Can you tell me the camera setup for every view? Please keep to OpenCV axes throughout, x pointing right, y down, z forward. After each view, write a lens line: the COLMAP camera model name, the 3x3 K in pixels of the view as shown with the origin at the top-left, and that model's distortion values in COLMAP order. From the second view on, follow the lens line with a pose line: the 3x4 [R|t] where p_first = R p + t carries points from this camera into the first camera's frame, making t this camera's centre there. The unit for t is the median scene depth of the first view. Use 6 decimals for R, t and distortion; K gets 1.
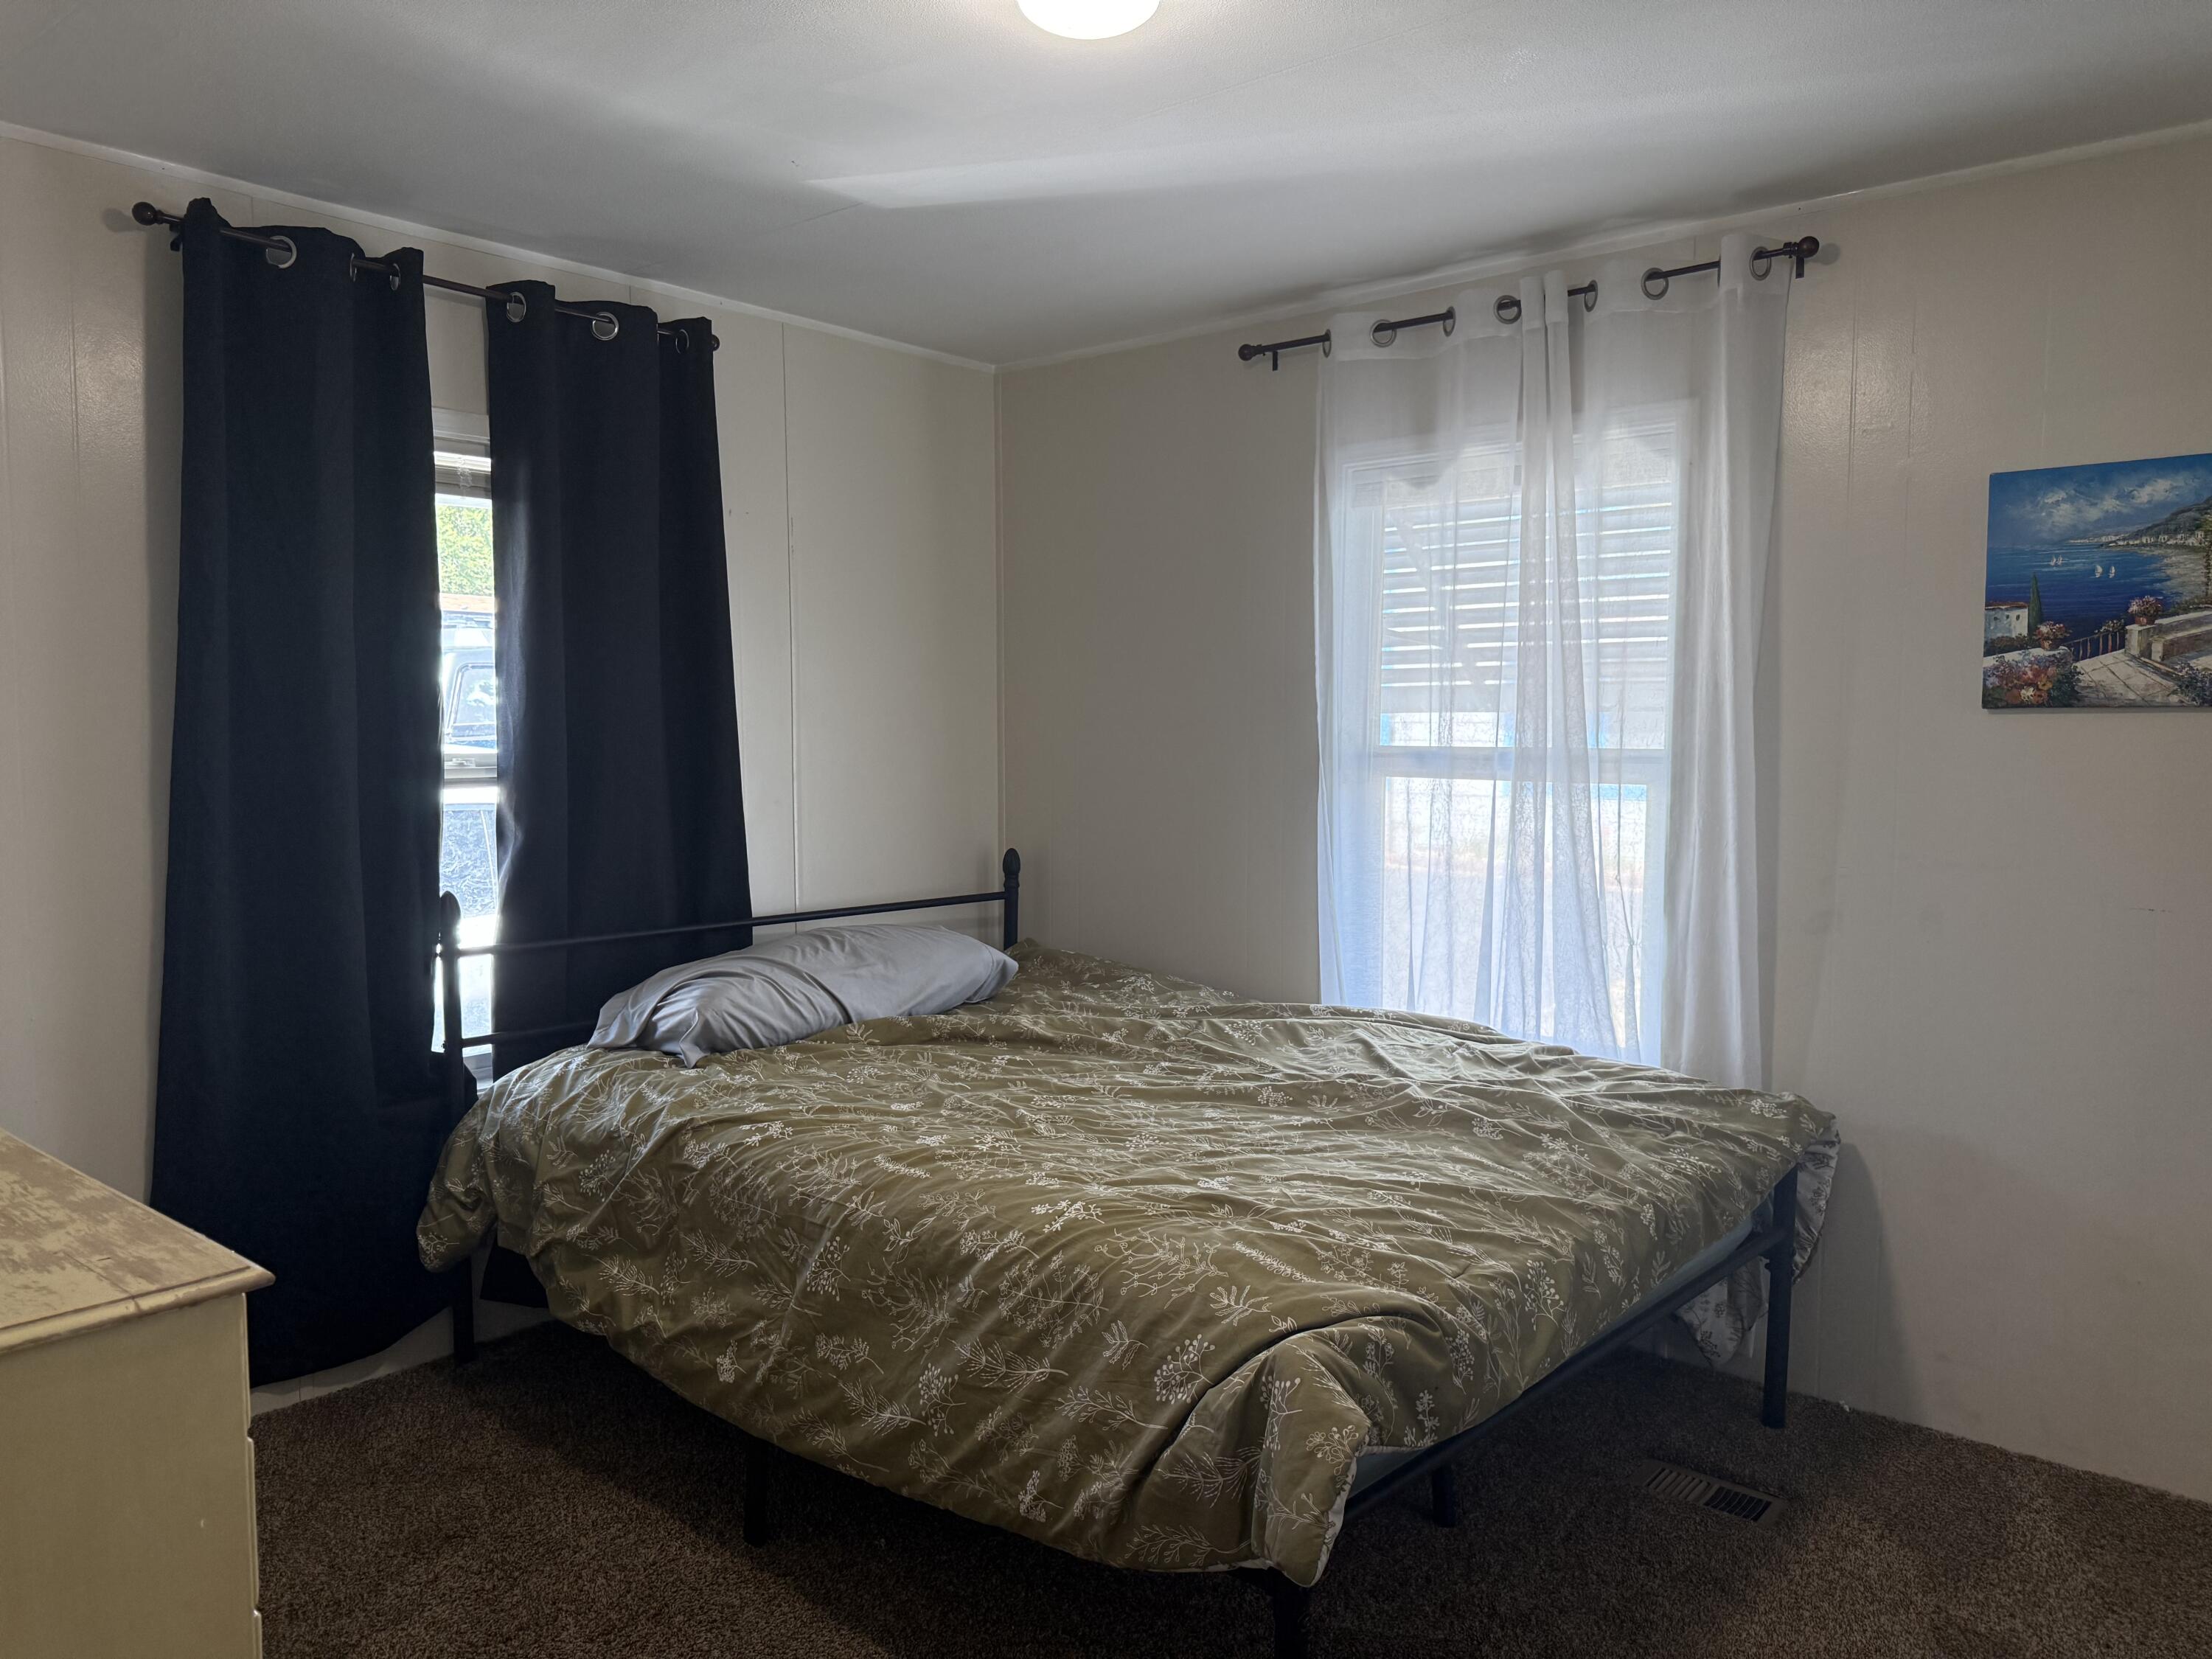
lens RADIAL K [[1575.6, 0, 1126.9], [0, 1575.6, 834.0], [0, 0, 1]] dist [0.052349, -0.057521]
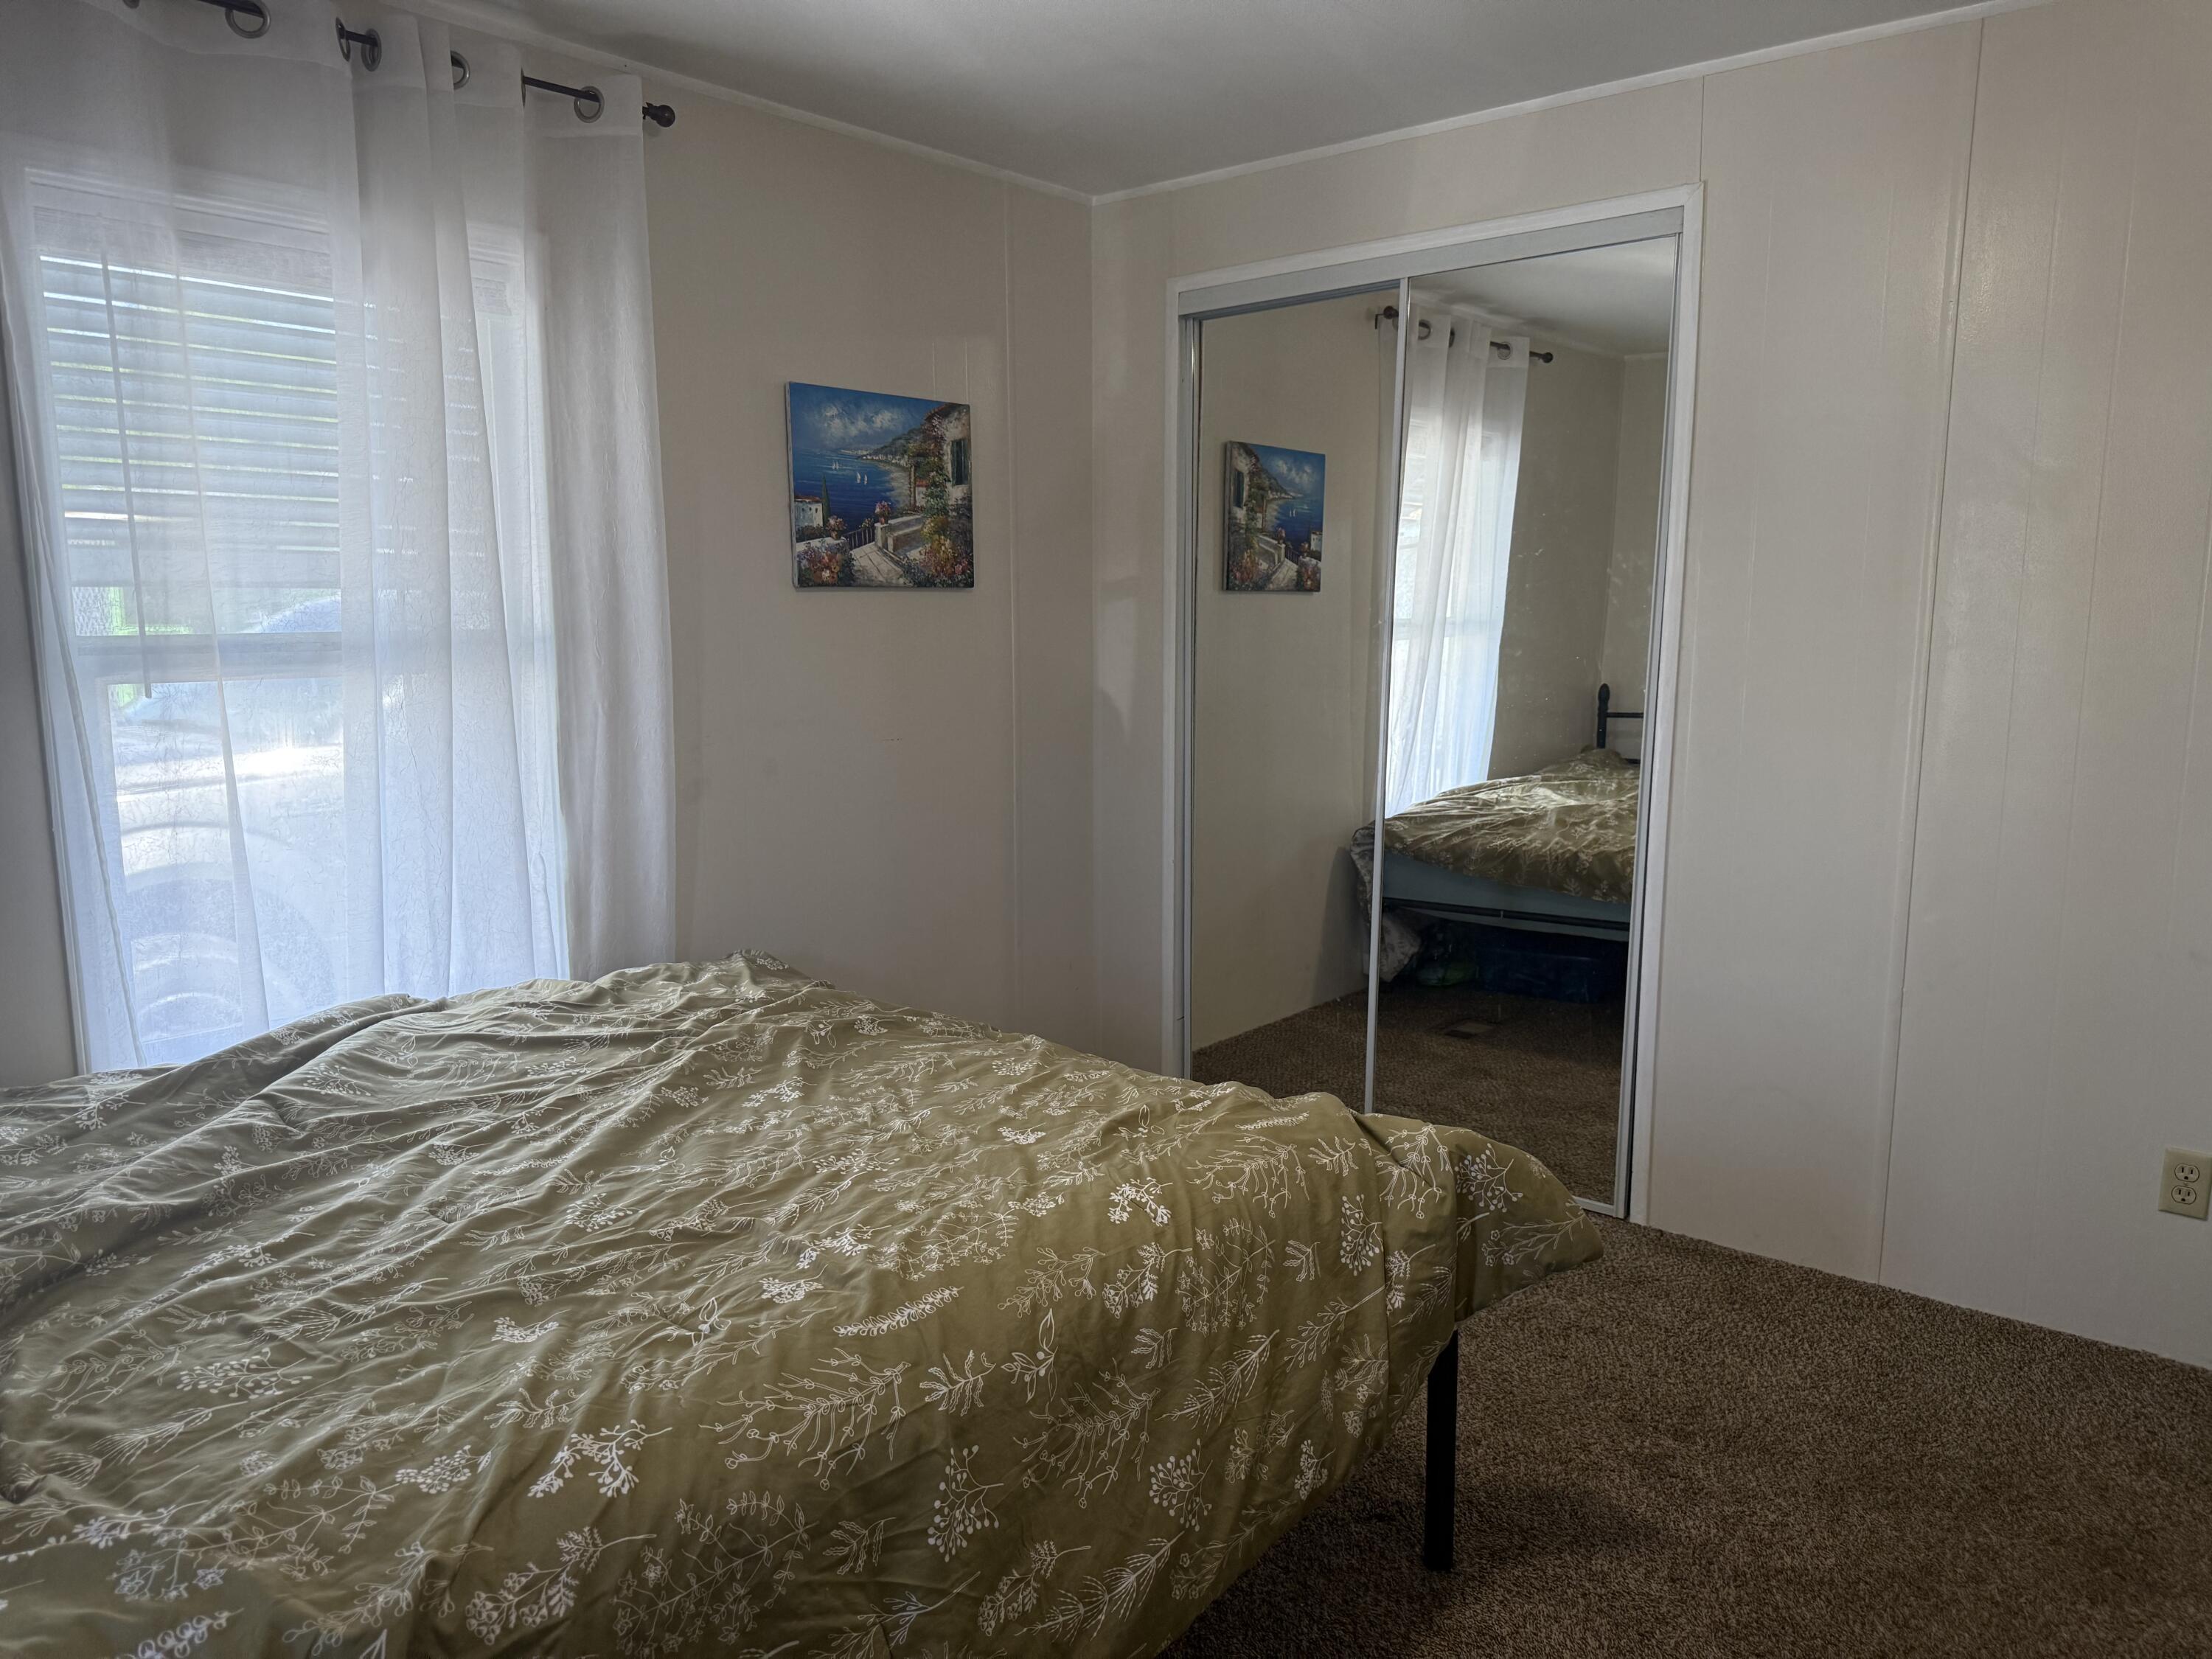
lens RADIAL K [[1543.1, 0, 1111.2], [0, 1543.1, 838.2], [0, 0, 1]] dist [0.129720, -0.258936]
pose [[-0.012386, -0.153628, 0.988051, -0.674680], [0.078362, 0.984939, 0.154127, -0.058718], [-0.996848, 0.079335, -0.000161, 0.838324]]
